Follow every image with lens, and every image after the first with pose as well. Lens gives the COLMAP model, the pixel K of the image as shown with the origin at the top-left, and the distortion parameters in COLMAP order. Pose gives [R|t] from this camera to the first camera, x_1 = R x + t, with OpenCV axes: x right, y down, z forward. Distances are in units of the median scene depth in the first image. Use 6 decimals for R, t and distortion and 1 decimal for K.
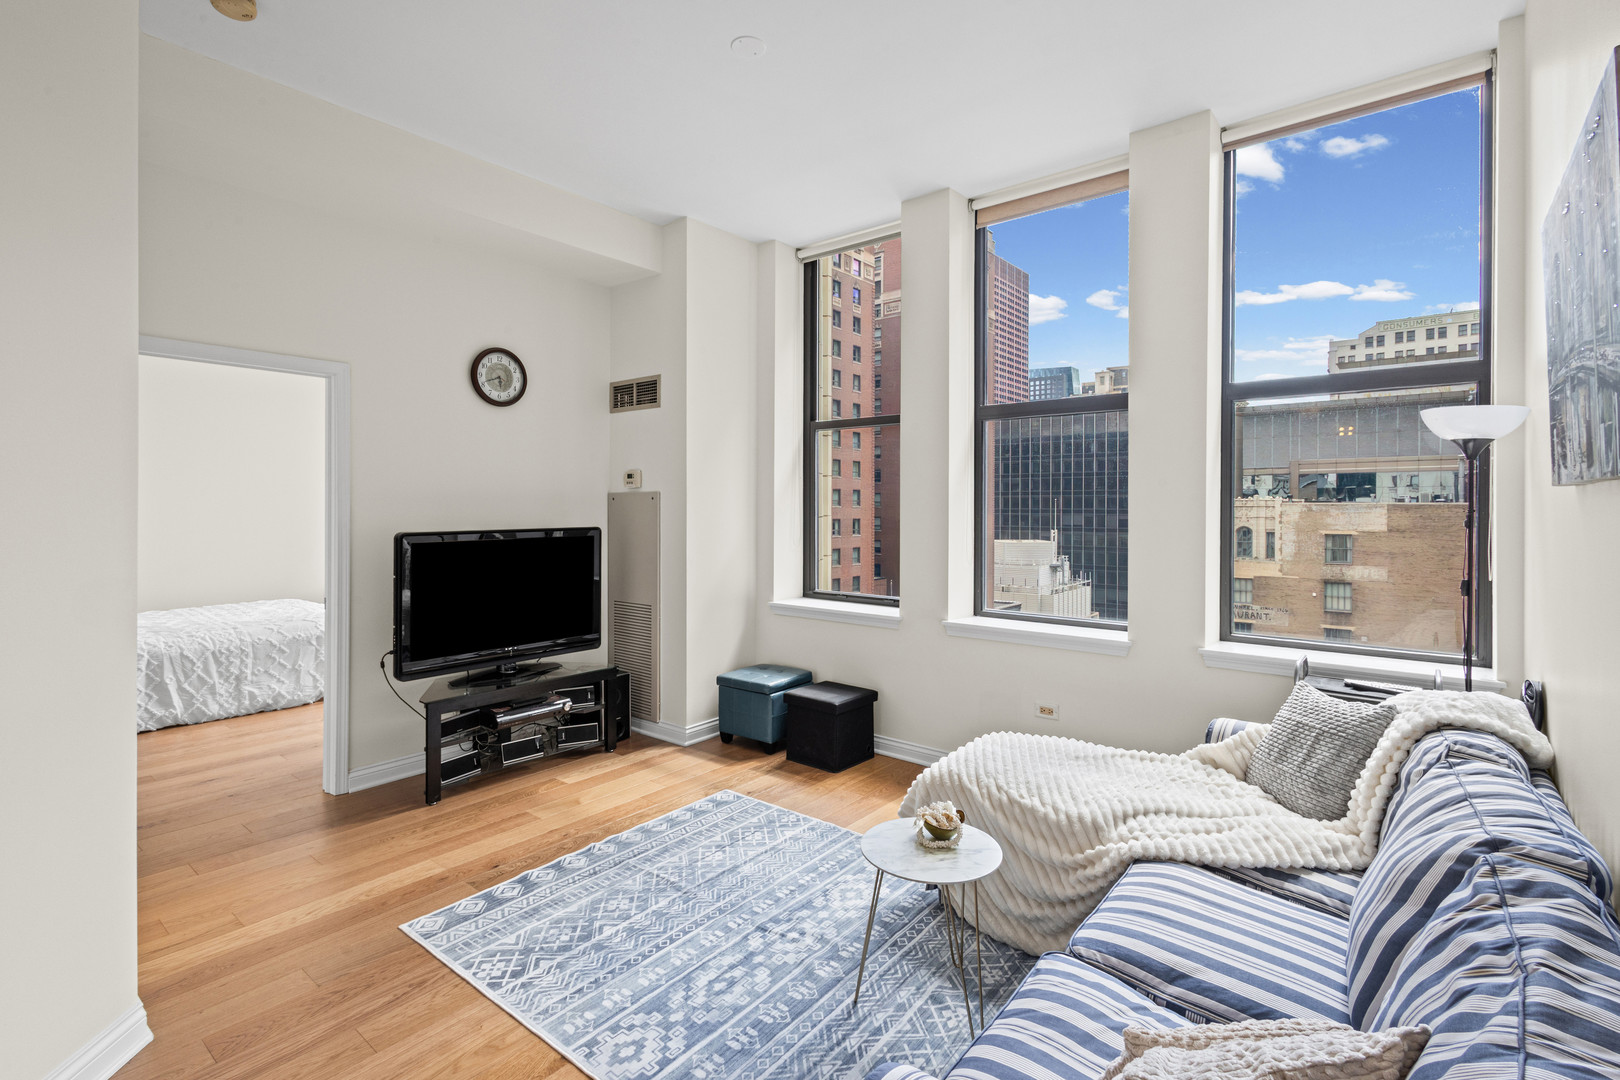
lens RADIAL K [[749.4, 0, 810.5], [0, 749.4, 510.2], [0, 0, 1]] dist [0.010251, 0.000171]
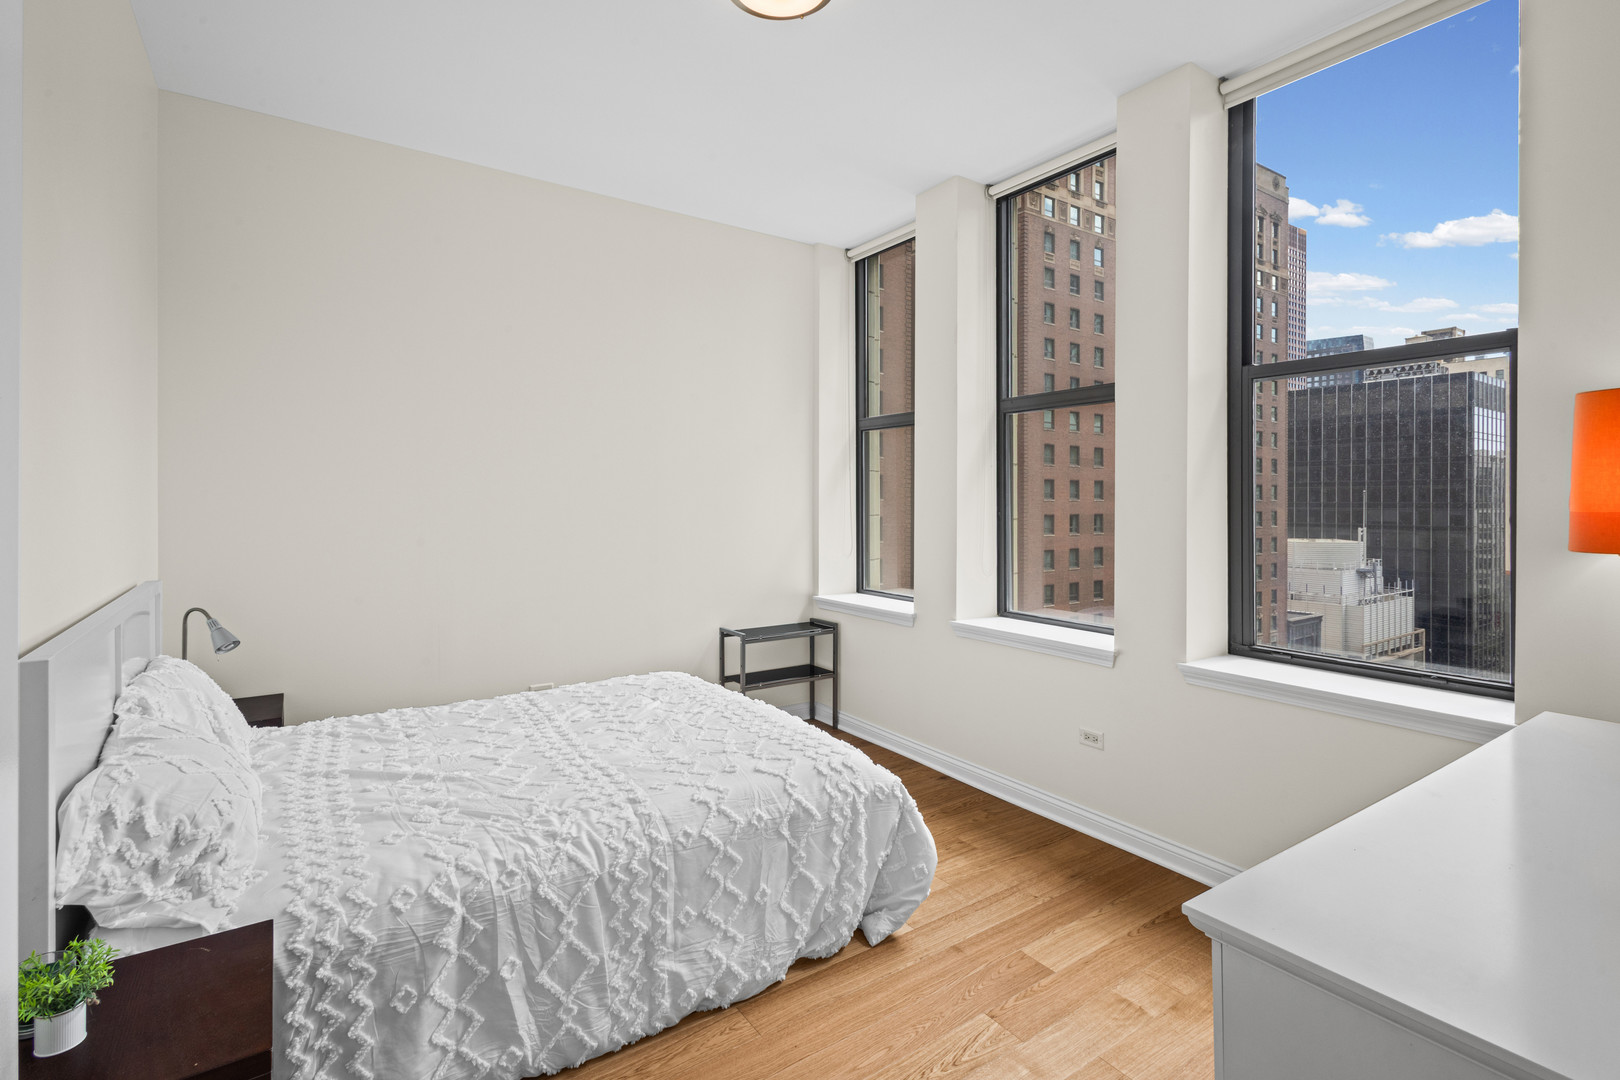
lens RADIAL K [[749.4, 0, 810.5], [0, 749.4, 510.2], [0, 0, 1]] dist [0.010251, 0.000171]
pose [[0.985022, 0.023030, -0.170886, -0.608396], [-0.018530, 0.999439, 0.027886, -0.015393], [0.171432, -0.024302, 0.984896, 0.627007]]
